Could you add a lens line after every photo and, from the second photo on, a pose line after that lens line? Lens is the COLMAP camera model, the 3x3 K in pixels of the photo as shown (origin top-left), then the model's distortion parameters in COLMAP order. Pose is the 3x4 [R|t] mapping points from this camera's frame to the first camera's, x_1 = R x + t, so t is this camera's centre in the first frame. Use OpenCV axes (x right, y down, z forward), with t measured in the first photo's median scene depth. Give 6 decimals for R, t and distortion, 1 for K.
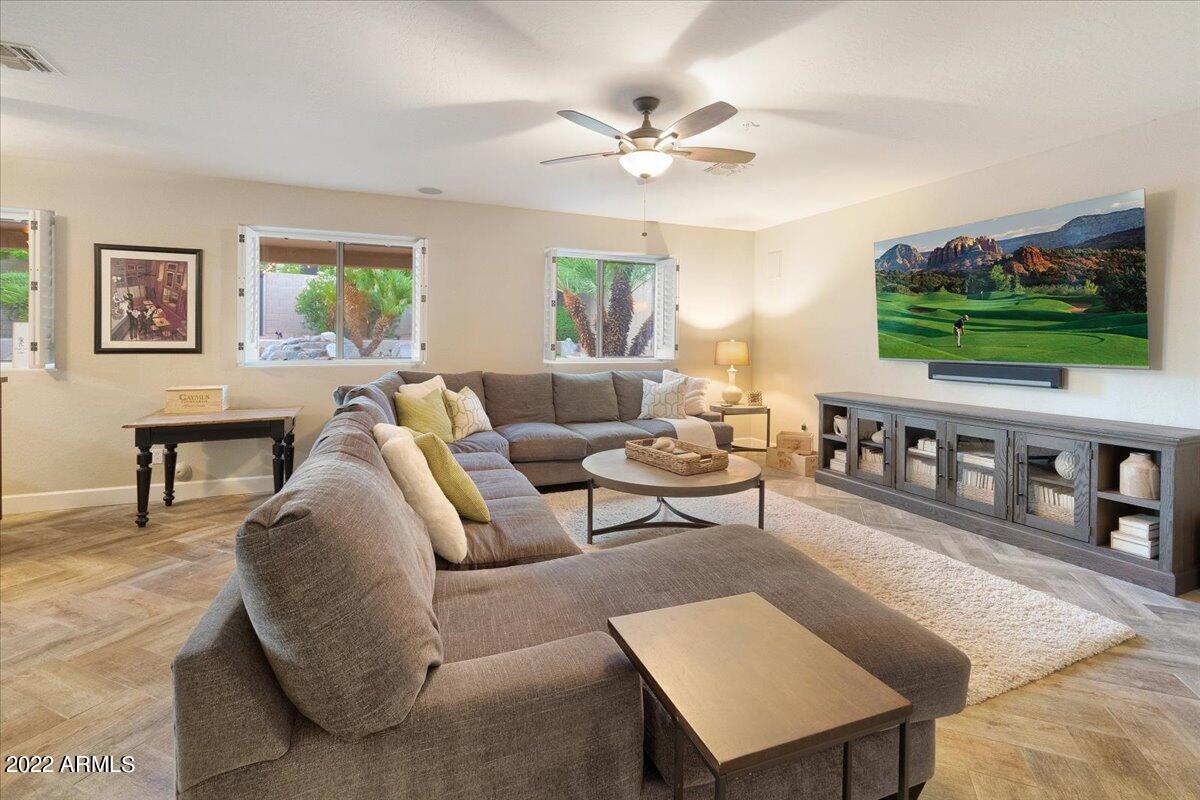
lens RADIAL K [[526.3, 0, 562.4], [0, 526.3, 342.8], [0, 0, 1]] dist [-0.002319, 0.001273]
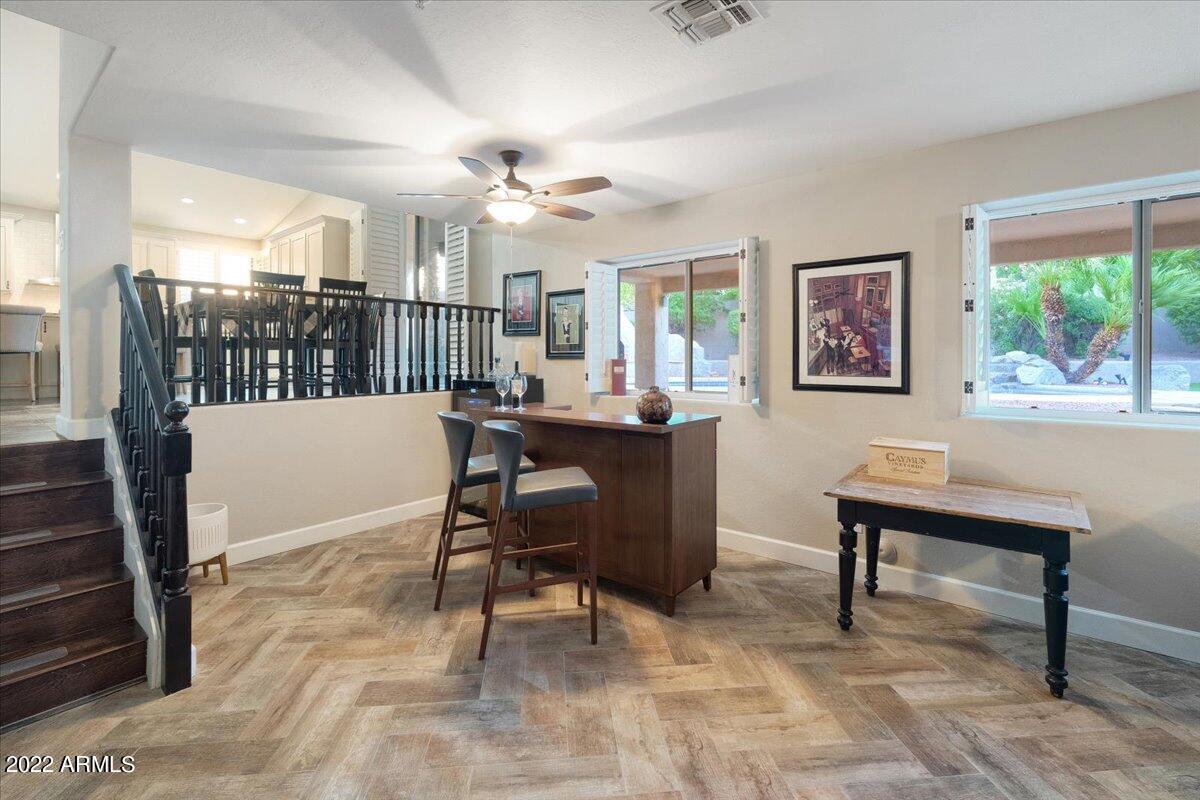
lens RADIAL K [[526.3, 0, 617.5], [0, 526.3, 355.8], [0, 0, 1]] dist [-0.002319, 0.001273]
pose [[0.507934, -0.005675, -0.861378, -0.278248], [-0.000728, 0.999975, -0.007018, -0.029432], [0.861396, 0.004192, 0.507917, 0.297944]]
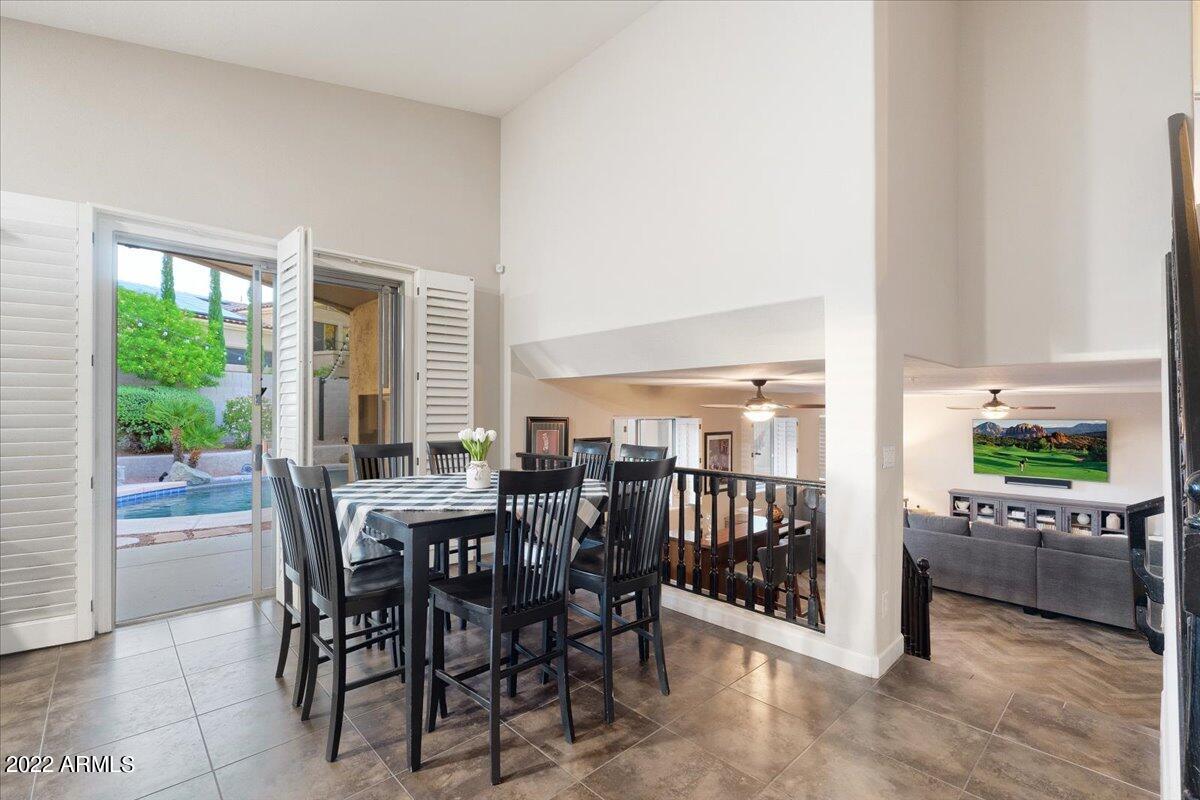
lens RADIAL K [[526.3, 0, 546.0], [0, 526.3, 426.8], [0, 0, 1]] dist [-0.002319, 0.001273]
pose [[0.939380, -0.016131, 0.342498, -1.950096], [0.005369, 0.999462, 0.032348, -0.262894], [-0.342836, -0.028548, 0.938961, -0.440989]]
